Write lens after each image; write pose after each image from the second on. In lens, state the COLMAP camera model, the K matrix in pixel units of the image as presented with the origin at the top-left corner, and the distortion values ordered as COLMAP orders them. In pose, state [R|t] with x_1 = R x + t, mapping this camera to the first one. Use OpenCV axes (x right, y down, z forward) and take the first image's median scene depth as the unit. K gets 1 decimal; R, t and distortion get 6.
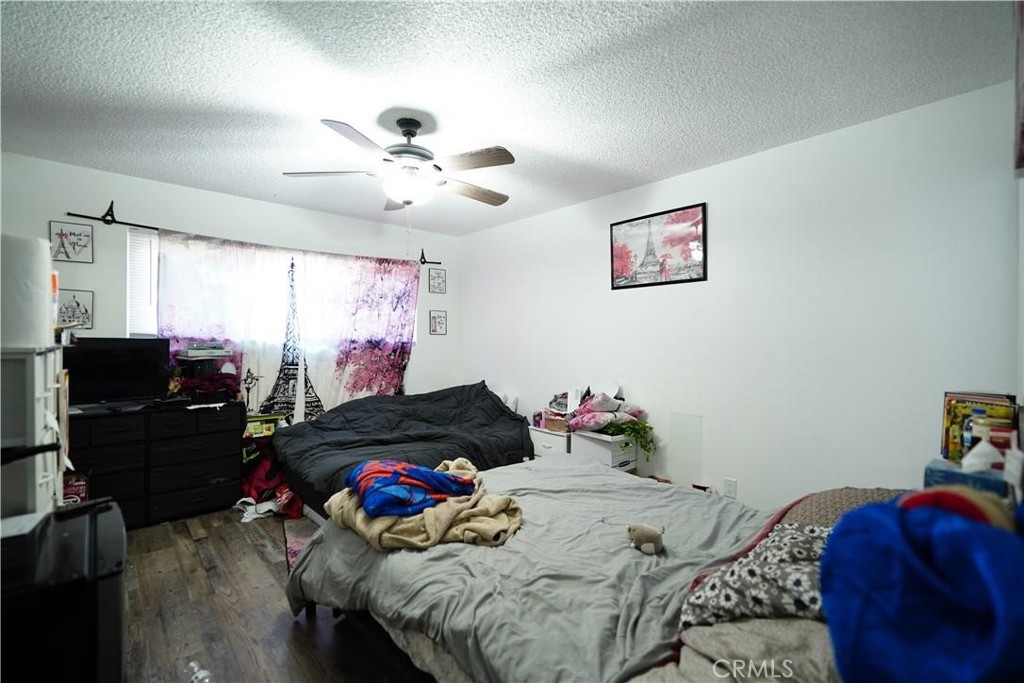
lens RADIAL K [[456.7, 0, 509.6], [0, 456.7, 340.7], [0, 0, 1]] dist [-0.003873, -0.000173]
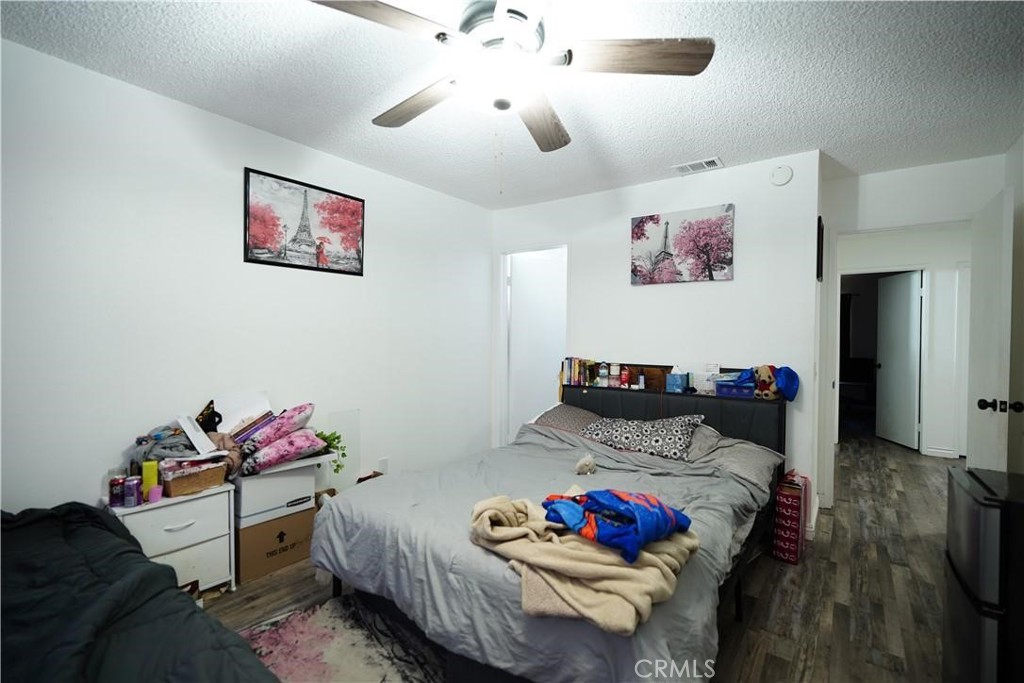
lens RADIAL K [[456.7, 0, 509.8], [0, 456.7, 339.4], [0, 0, 1]] dist [-0.003873, -0.000173]
pose [[-0.180757, -0.010314, 0.983474, -0.574907], [0.002875, 0.999935, 0.011015, 0.000131], [-0.983524, 0.004818, -0.180715, 0.779632]]
